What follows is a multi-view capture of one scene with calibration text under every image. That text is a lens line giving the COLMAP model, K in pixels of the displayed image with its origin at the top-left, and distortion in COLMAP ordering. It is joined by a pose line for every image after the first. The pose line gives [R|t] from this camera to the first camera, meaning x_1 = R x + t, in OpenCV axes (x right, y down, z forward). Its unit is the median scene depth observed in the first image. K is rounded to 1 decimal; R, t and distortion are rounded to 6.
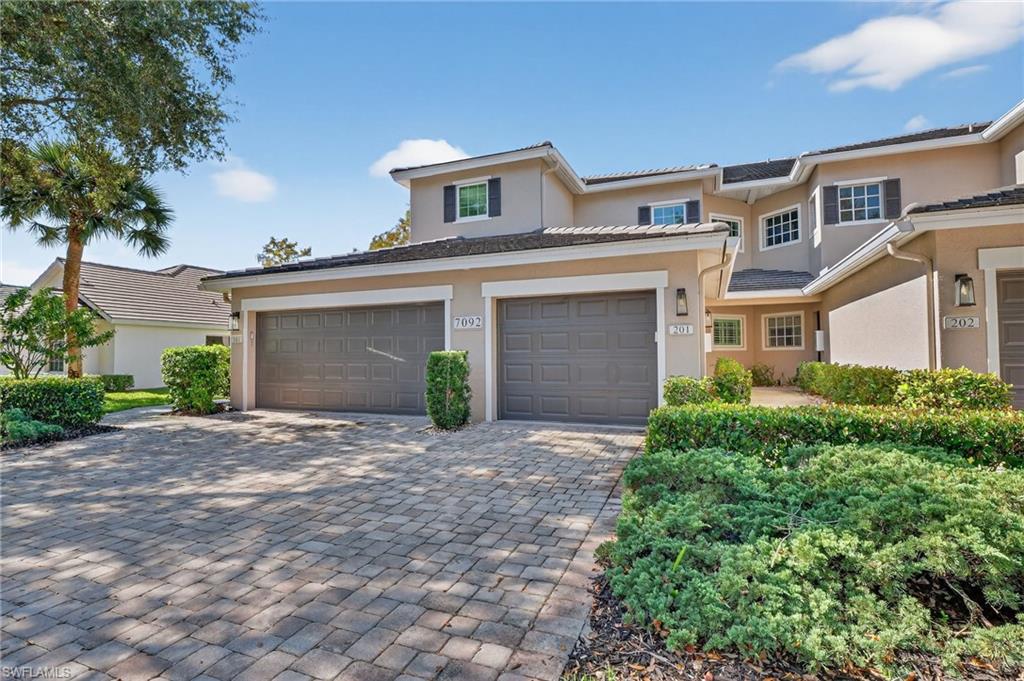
lens RADIAL K [[494.1, 0, 512.0], [0, 494.1, 340.5], [0, 0, 1]] dist [-0.015631, -0.001034]
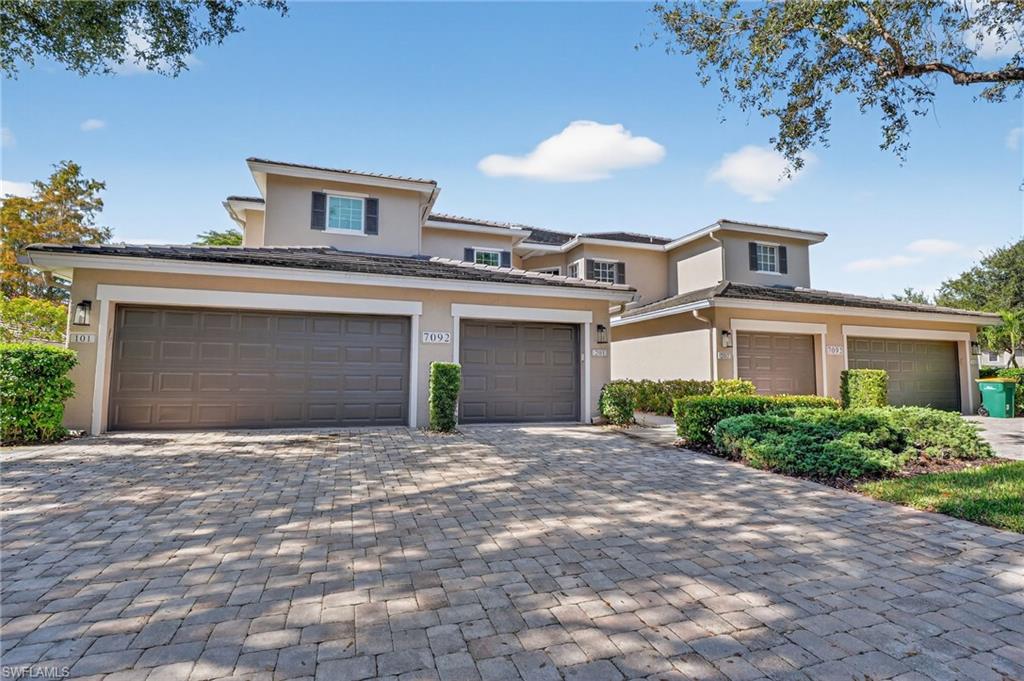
lens RADIAL K [[494.1, 0, 512.0], [0, 494.1, 340.5], [0, 0, 1]] dist [-0.015631, -0.001034]
pose [[0.763983, 0.063445, 0.642110, -0.472815], [-0.032472, 0.997674, -0.059942, 0.021614], [-0.644419, 0.024944, 0.764266, 0.032436]]
